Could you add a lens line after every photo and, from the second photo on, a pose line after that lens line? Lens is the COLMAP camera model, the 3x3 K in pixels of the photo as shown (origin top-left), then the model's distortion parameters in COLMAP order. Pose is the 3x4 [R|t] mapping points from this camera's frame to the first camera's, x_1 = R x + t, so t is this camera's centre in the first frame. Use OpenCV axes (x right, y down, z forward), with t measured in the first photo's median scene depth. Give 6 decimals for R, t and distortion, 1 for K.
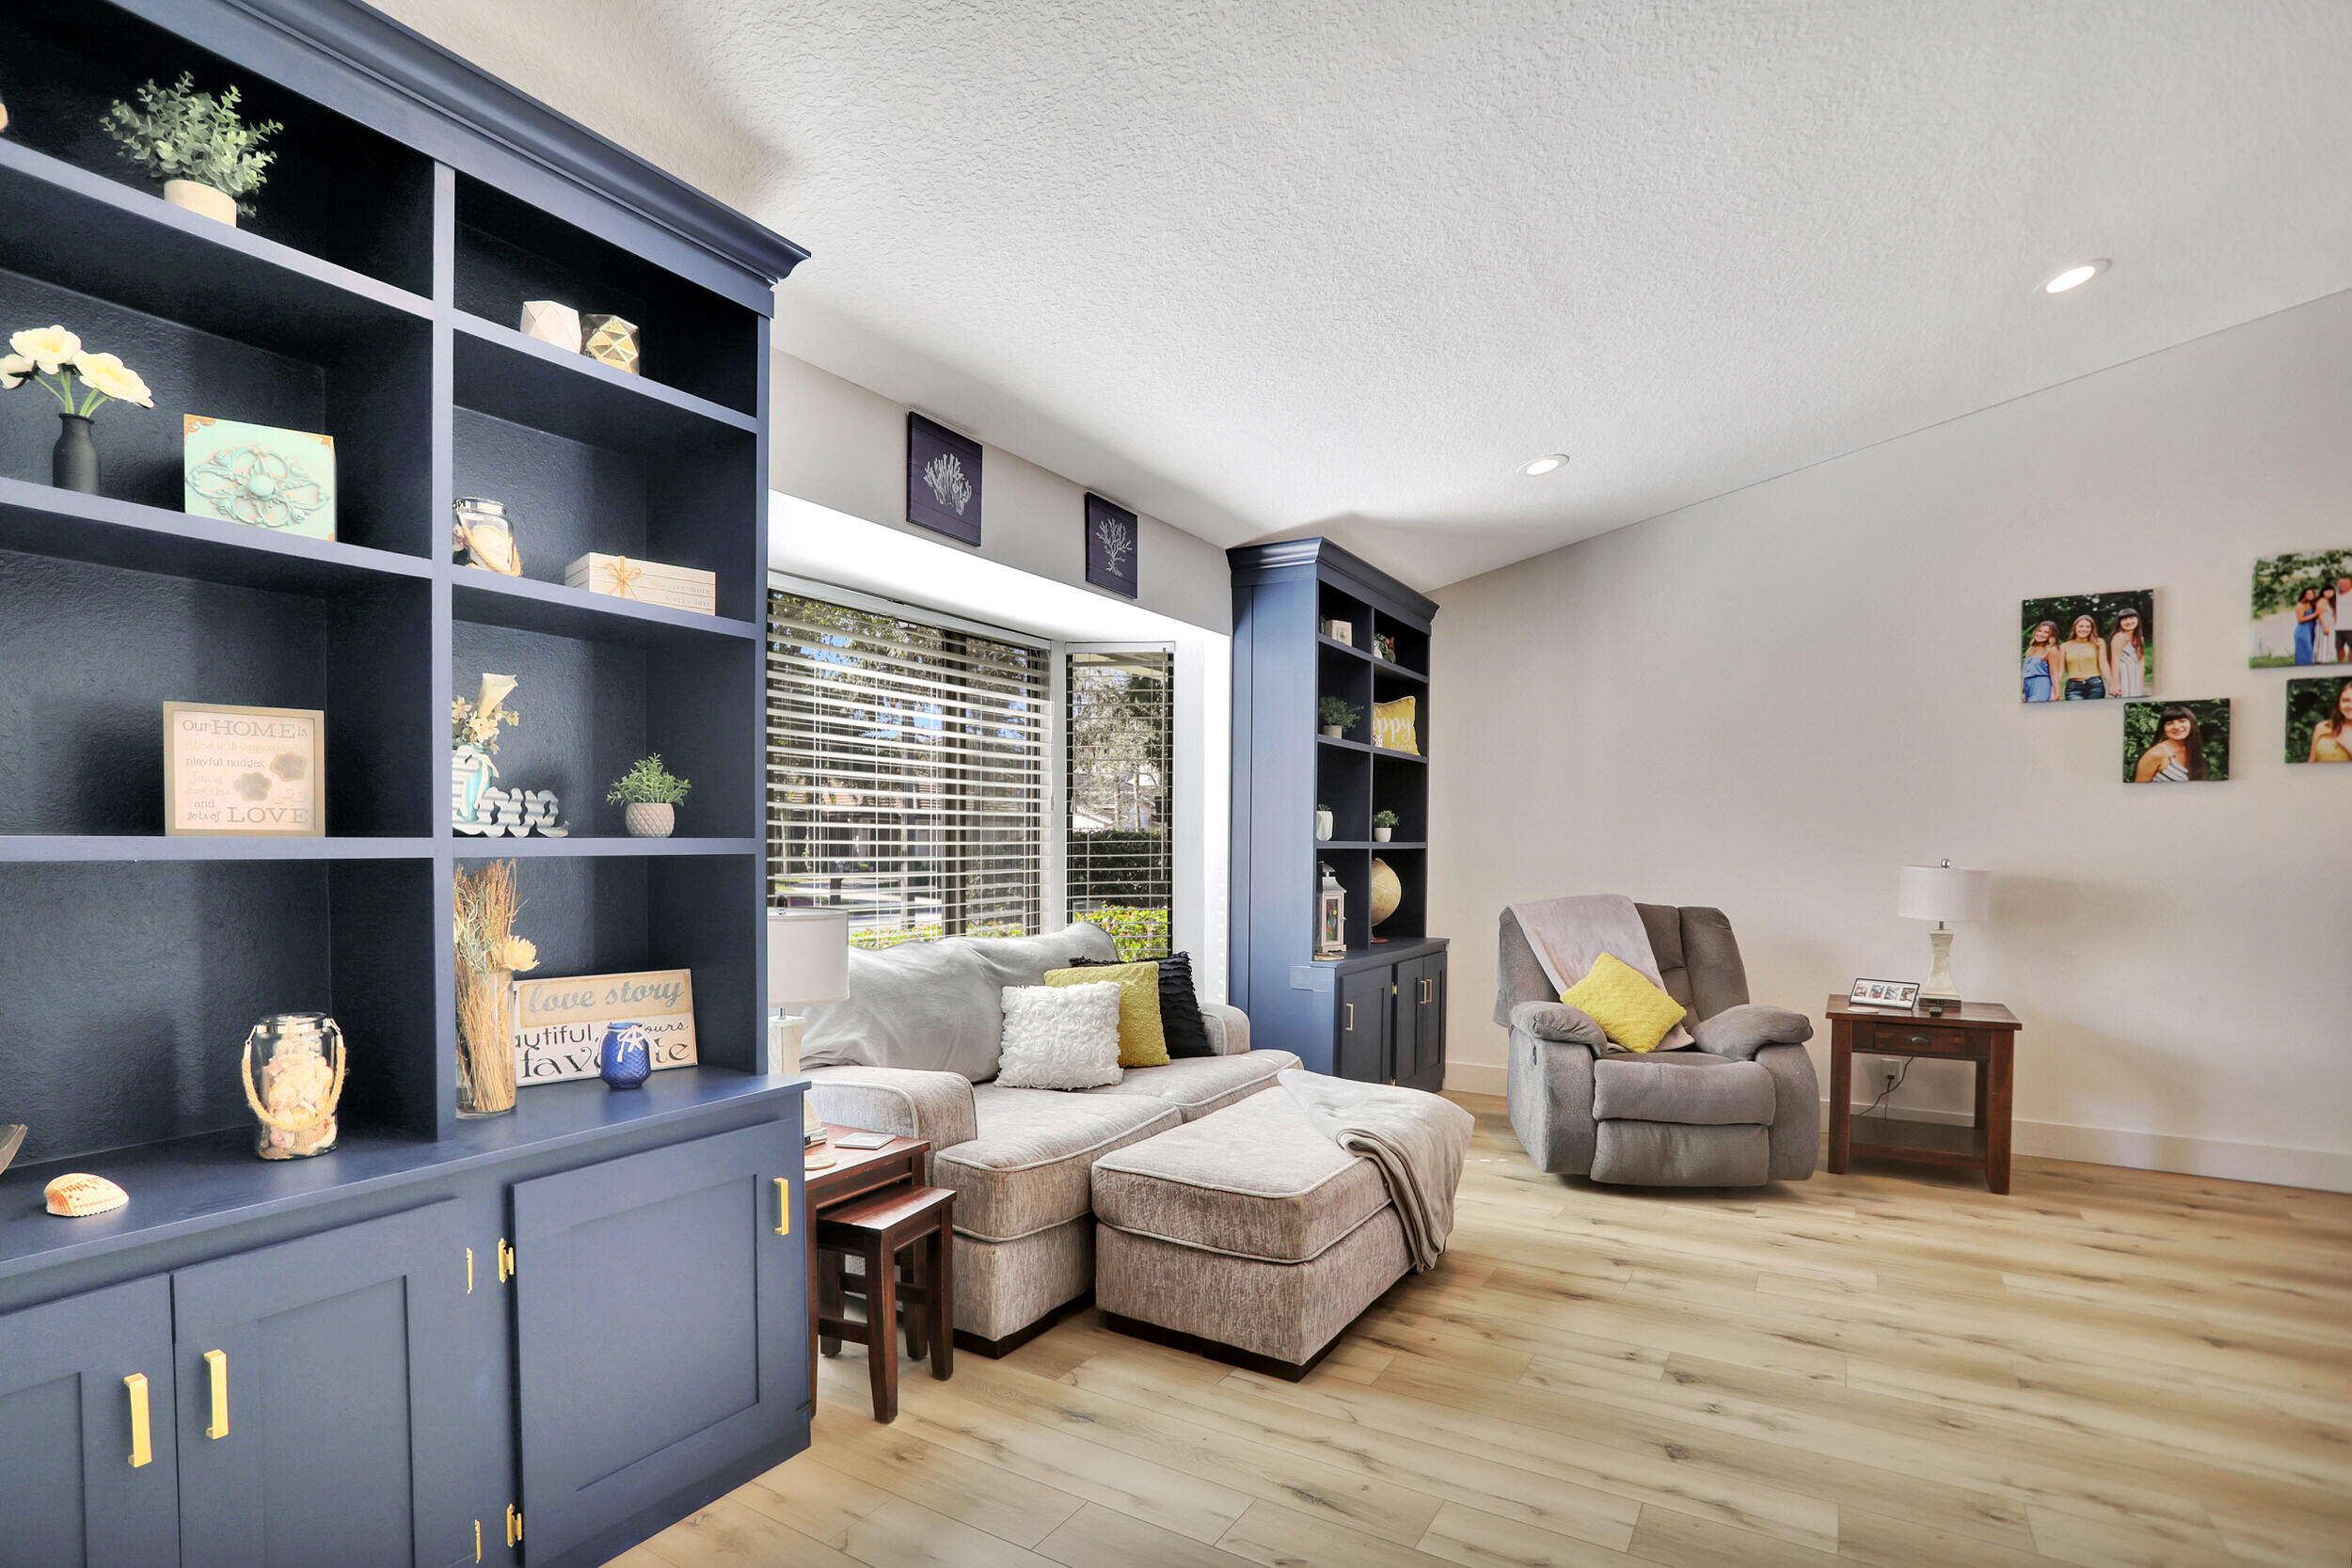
lens RADIAL K [[1151.3, 0, 1159.4], [0, 1151.3, 881.1], [0, 0, 1]] dist [-0.055471, 0.024734]
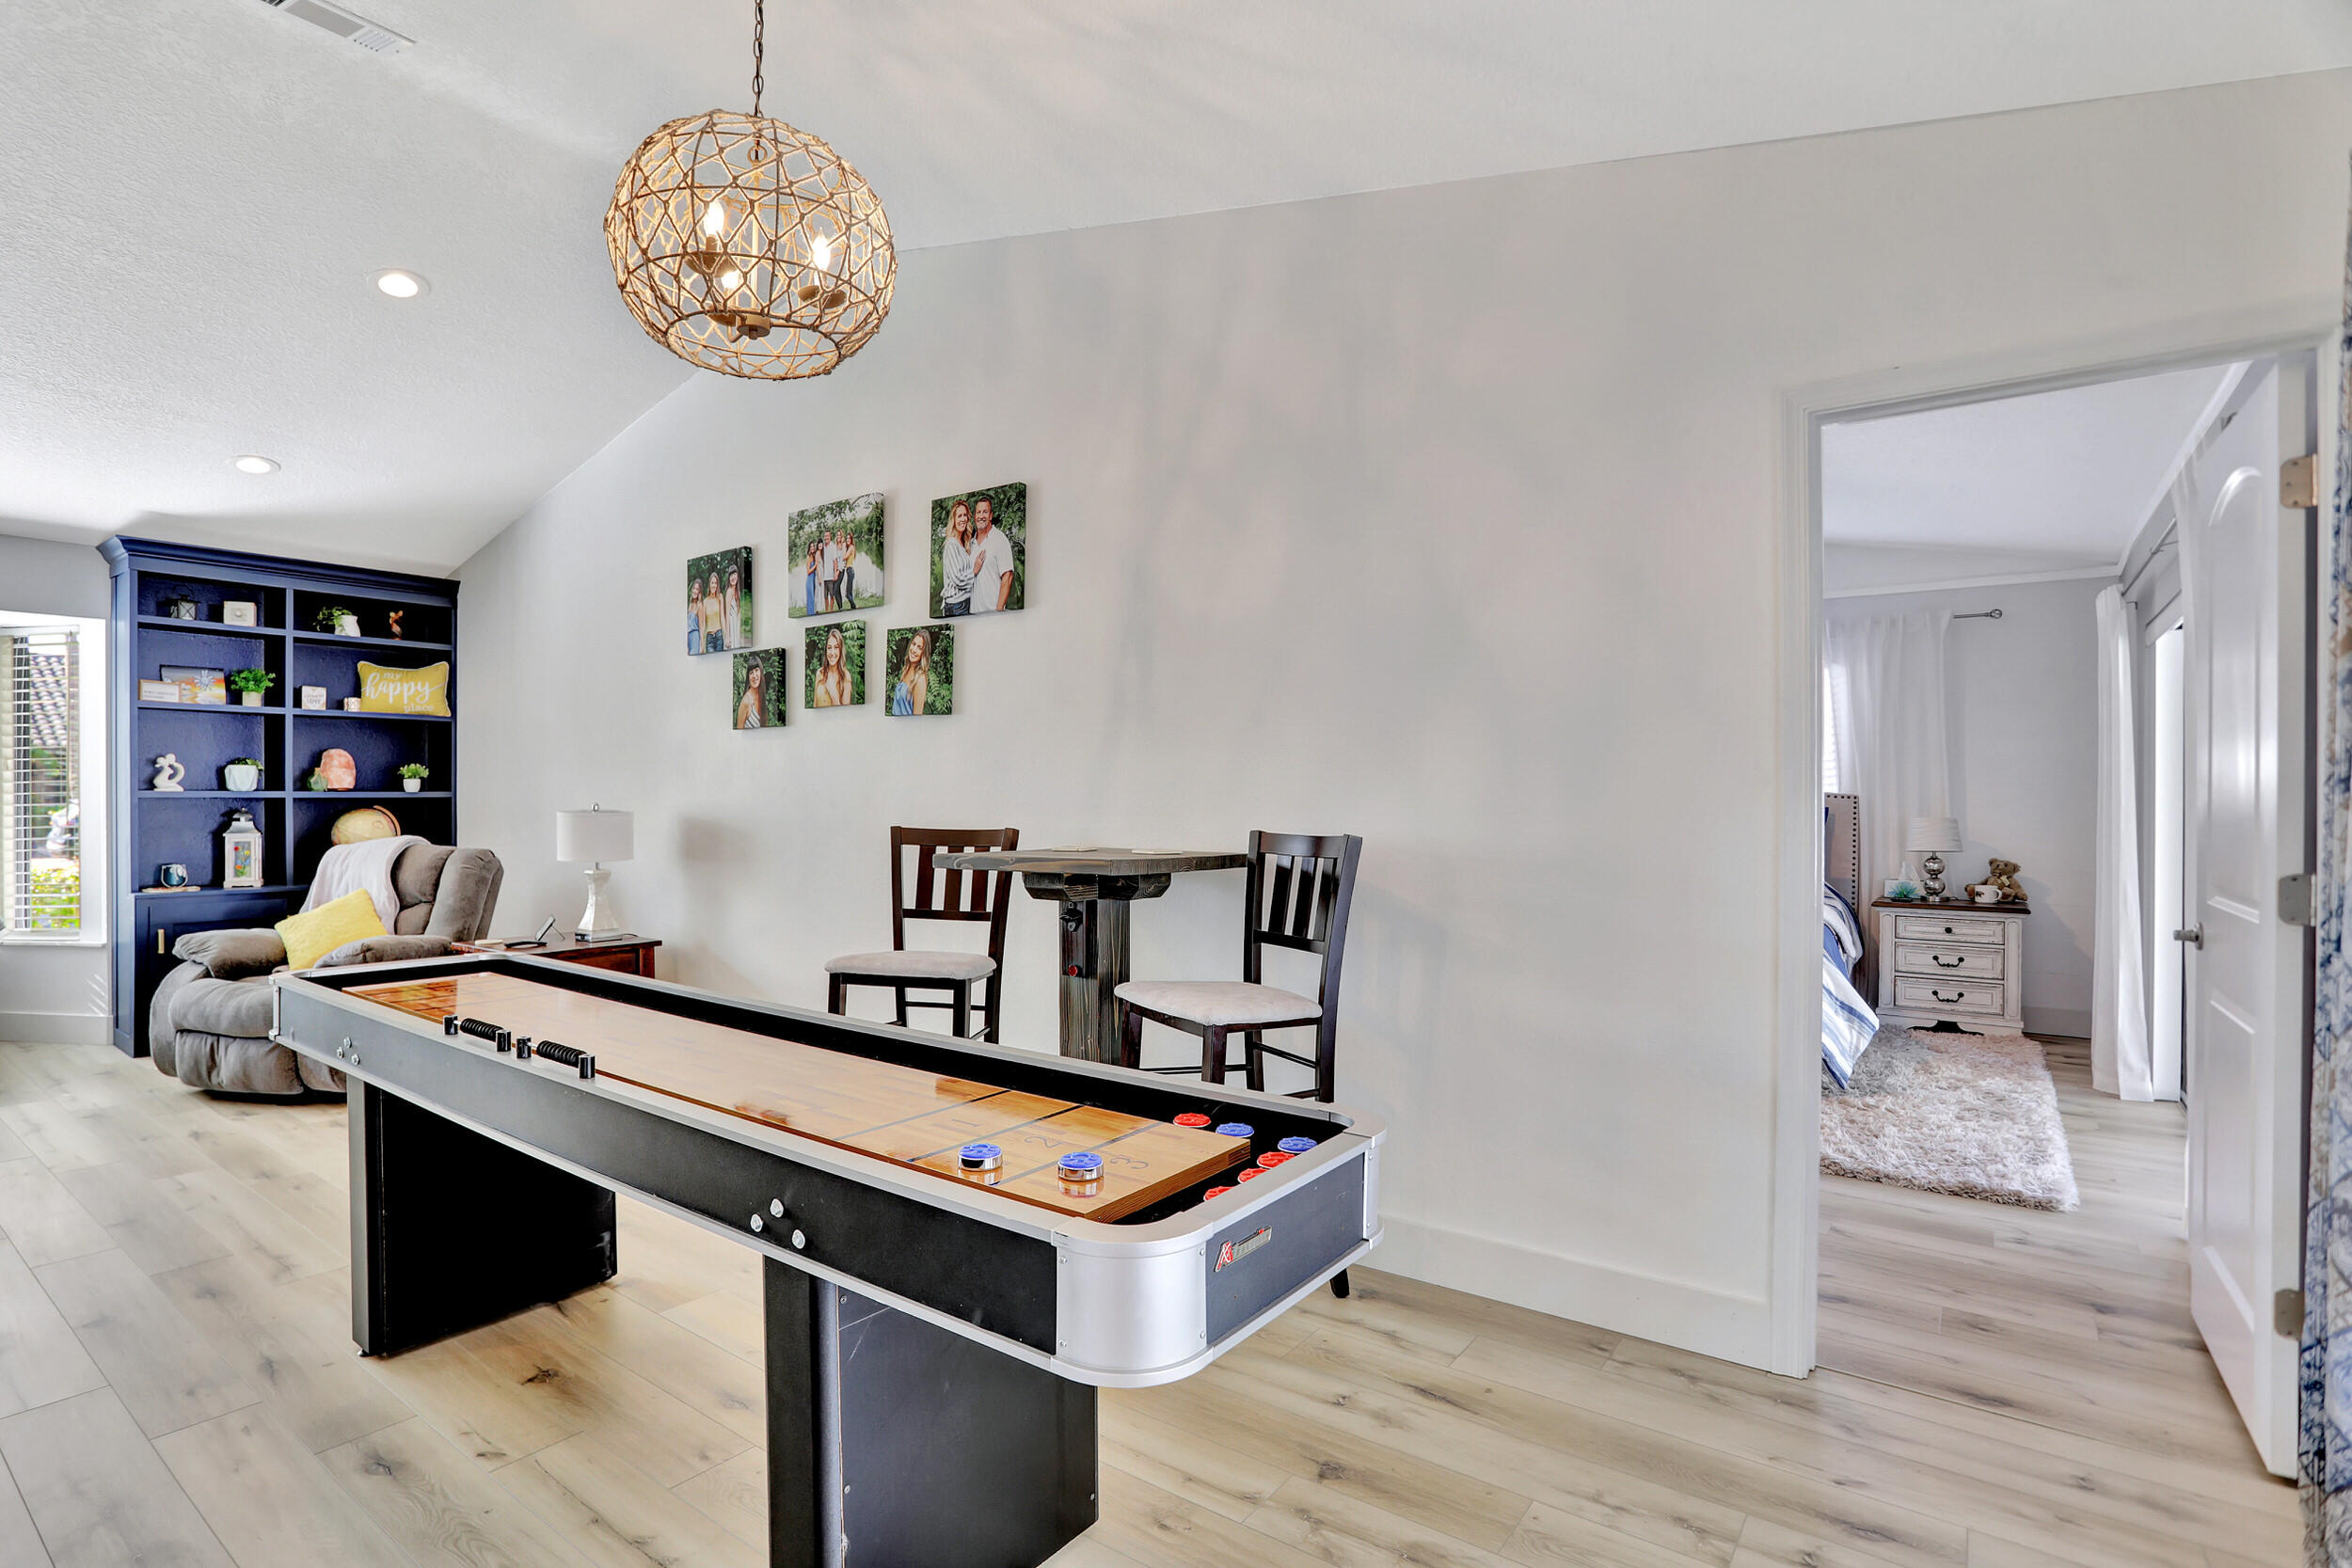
lens RADIAL K [[1151.3, 0, 1160.9], [0, 1151.3, 805.7], [0, 0, 1]] dist [-0.055471, 0.024734]
pose [[0.994365, -0.006525, -0.105810, 1.493032], [0.004290, 0.999763, -0.021345, 0.009214], [0.105924, 0.020771, 0.994157, -0.025394]]
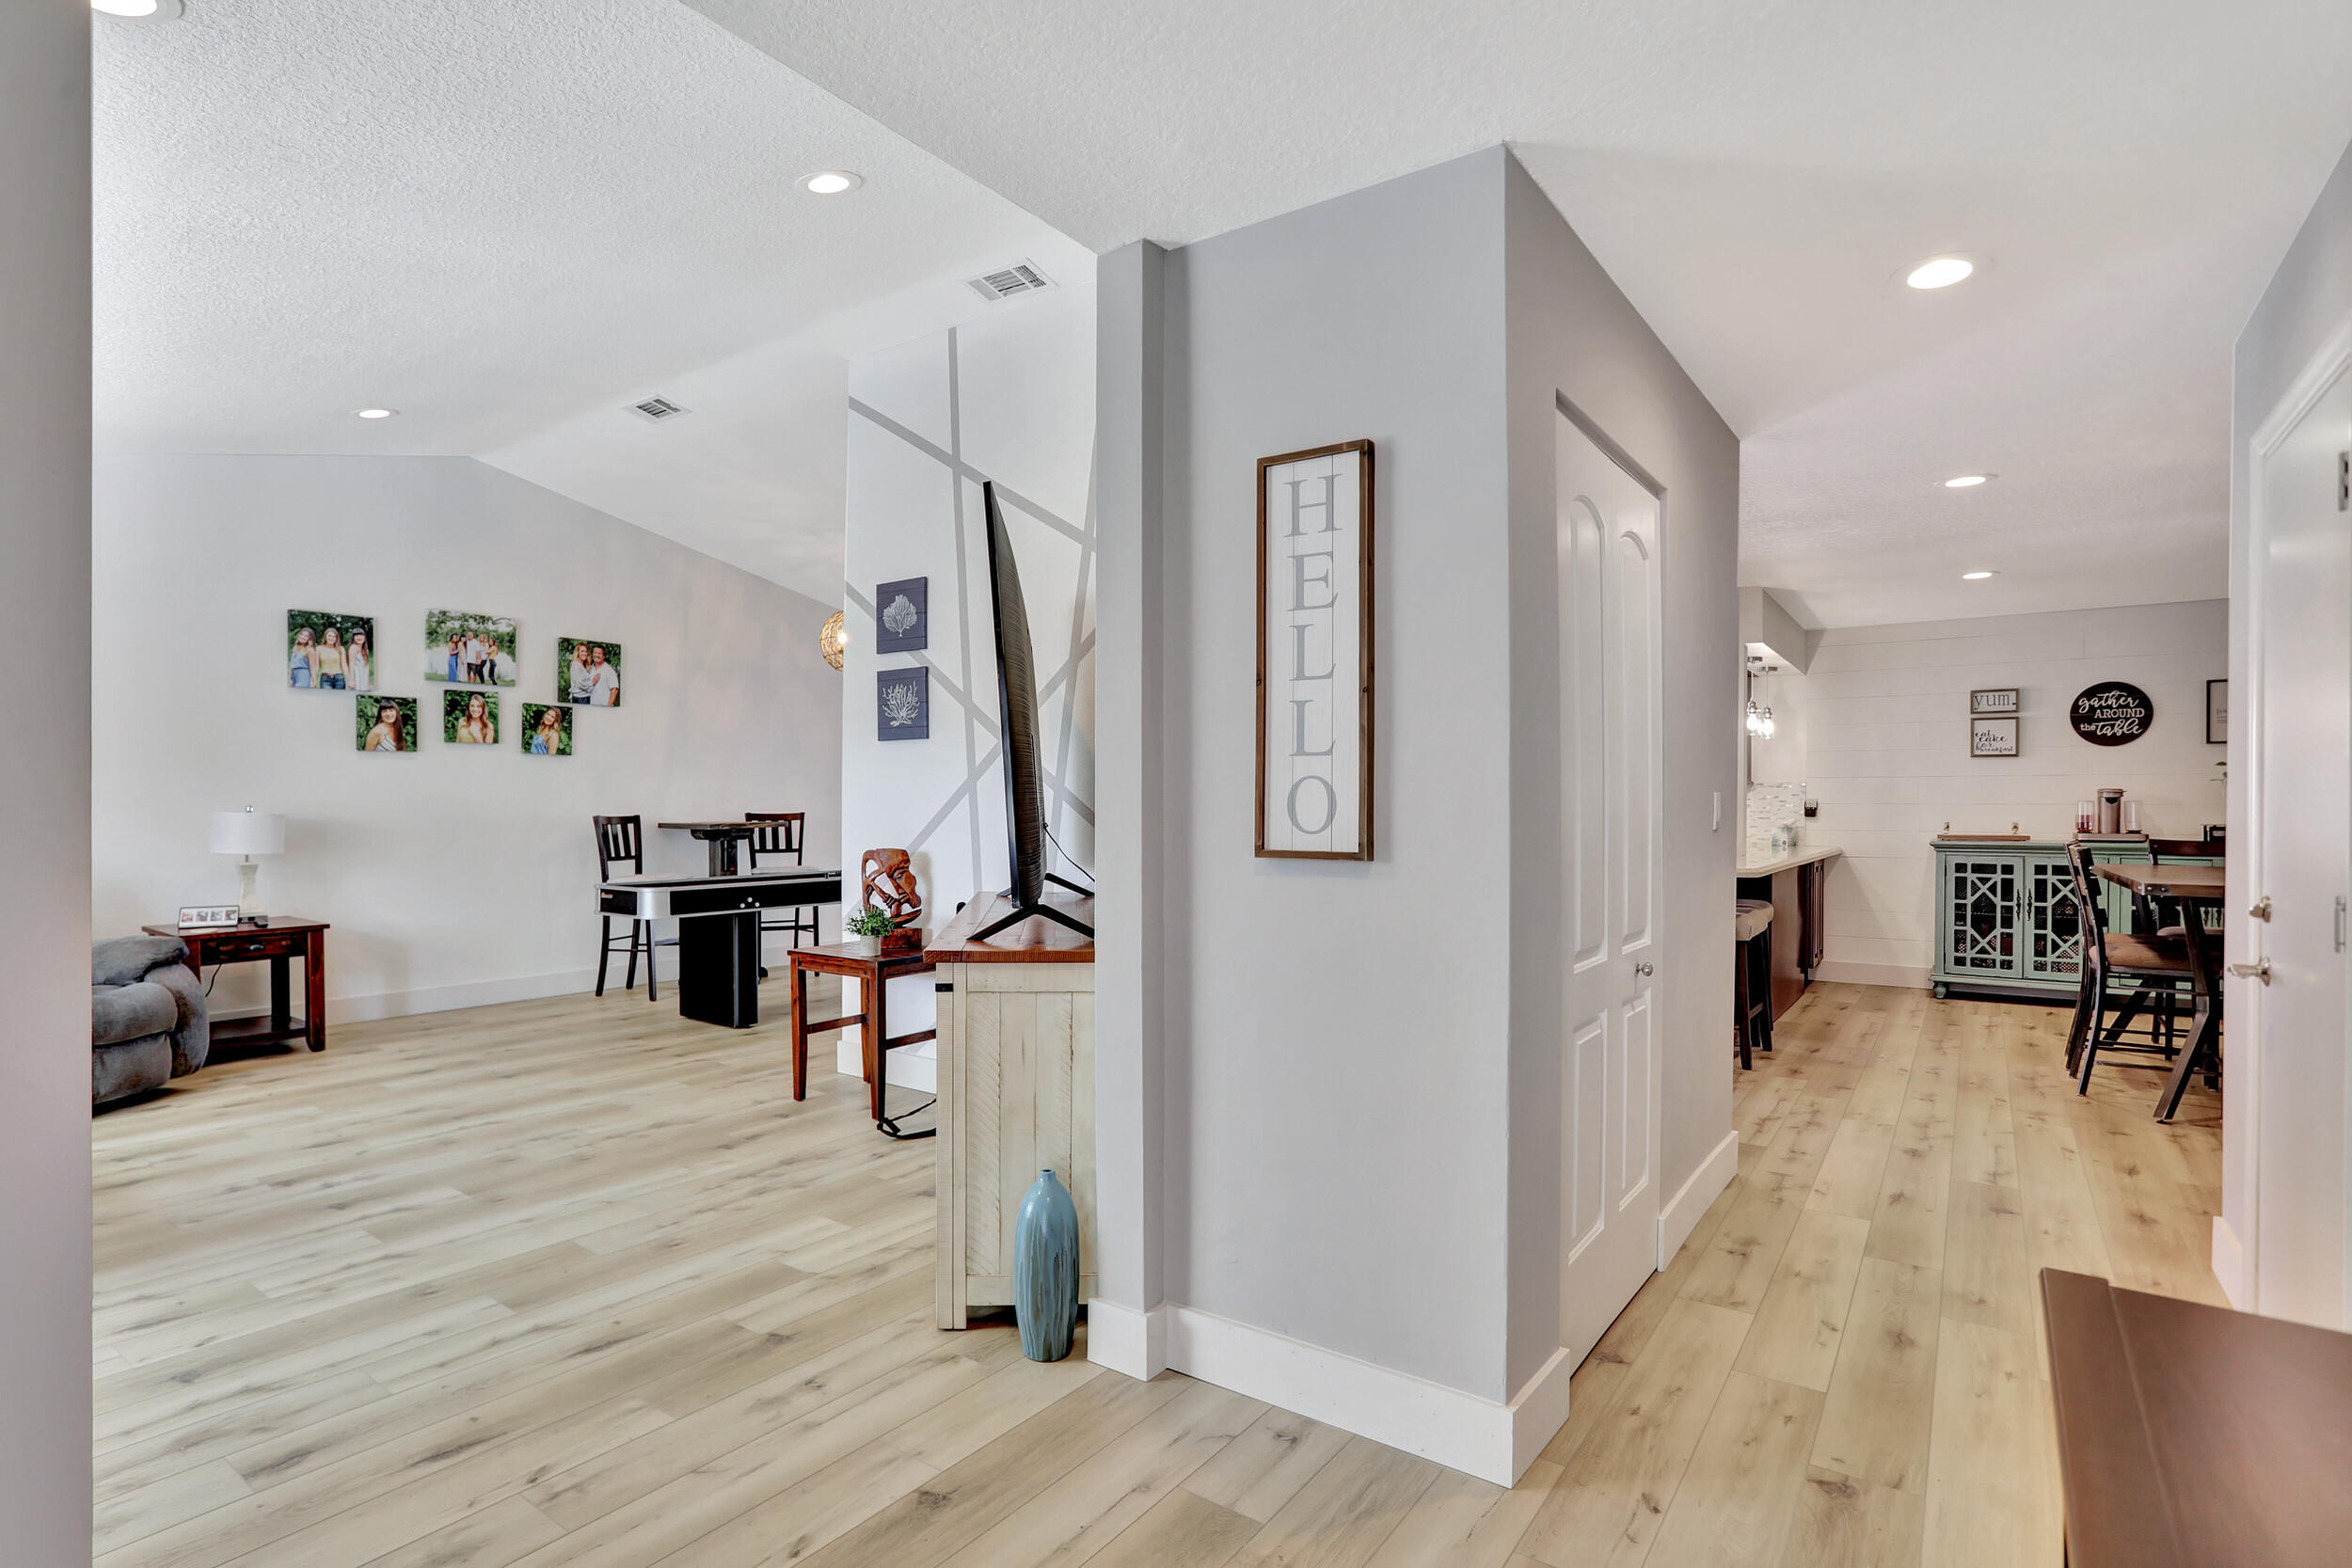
lens RADIAL K [[1151.3, 0, 1103.6], [0, 1151.3, 798.3], [0, 0, 1]] dist [-0.055471, 0.024734]
pose [[0.105057, -0.006134, 0.994447, -0.503896], [0.030326, 0.999536, 0.002962, -0.002715], [-0.994004, 0.029846, 0.105194, -0.096491]]
